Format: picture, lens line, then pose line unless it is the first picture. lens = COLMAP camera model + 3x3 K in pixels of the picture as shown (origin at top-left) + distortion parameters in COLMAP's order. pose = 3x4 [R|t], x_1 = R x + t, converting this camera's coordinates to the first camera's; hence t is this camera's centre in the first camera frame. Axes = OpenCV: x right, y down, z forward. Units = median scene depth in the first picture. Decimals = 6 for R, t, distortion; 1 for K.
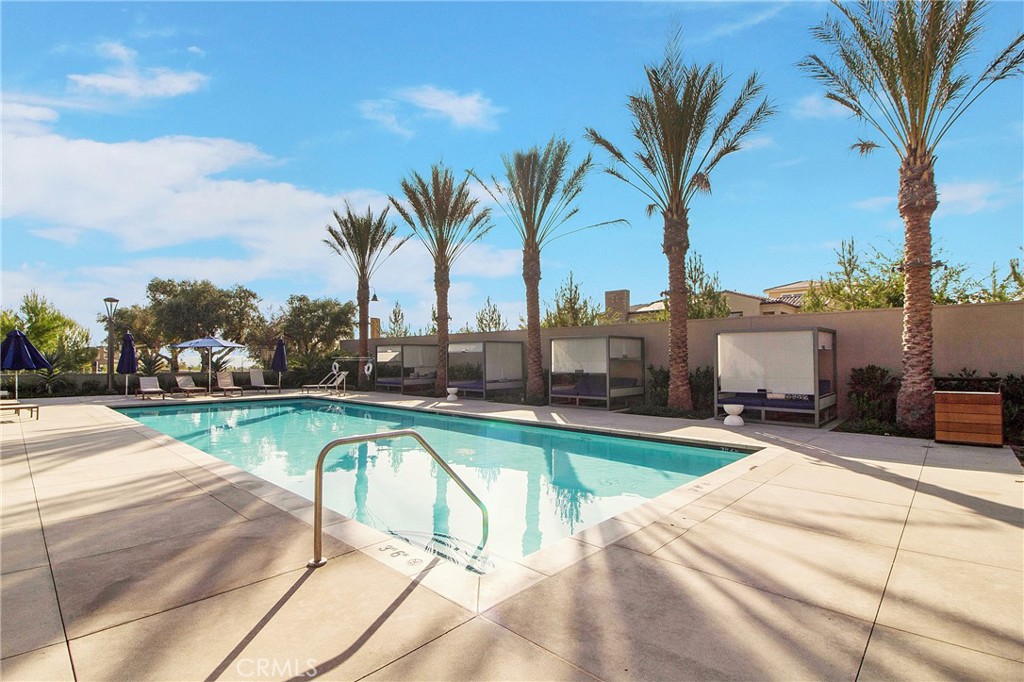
lens RADIAL K [[483.2, 0, 507.6], [0, 483.2, 335.2], [0, 0, 1]] dist [-0.004932, -0.001050]
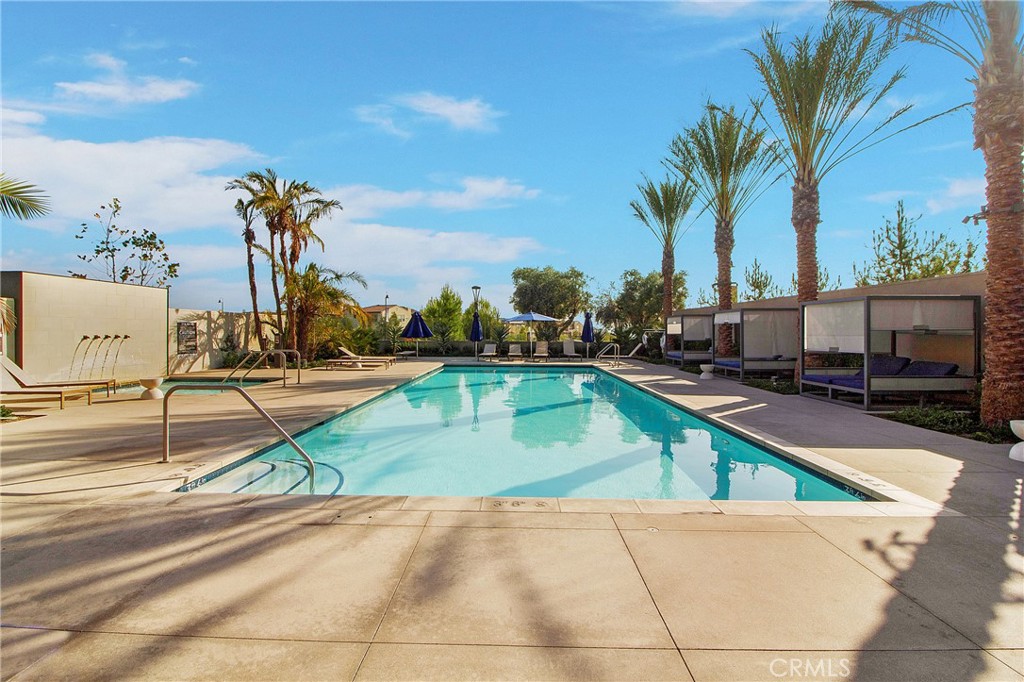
lens RADIAL K [[483.2, 0, 507.6], [0, 483.2, 335.2], [0, 0, 1]] dist [-0.004932, -0.001050]
pose [[0.665200, 0.008419, -0.746618, 0.357541], [0.036897, 0.998344, 0.044132, 0.005595], [0.745753, -0.056905, 0.663787, 0.186516]]
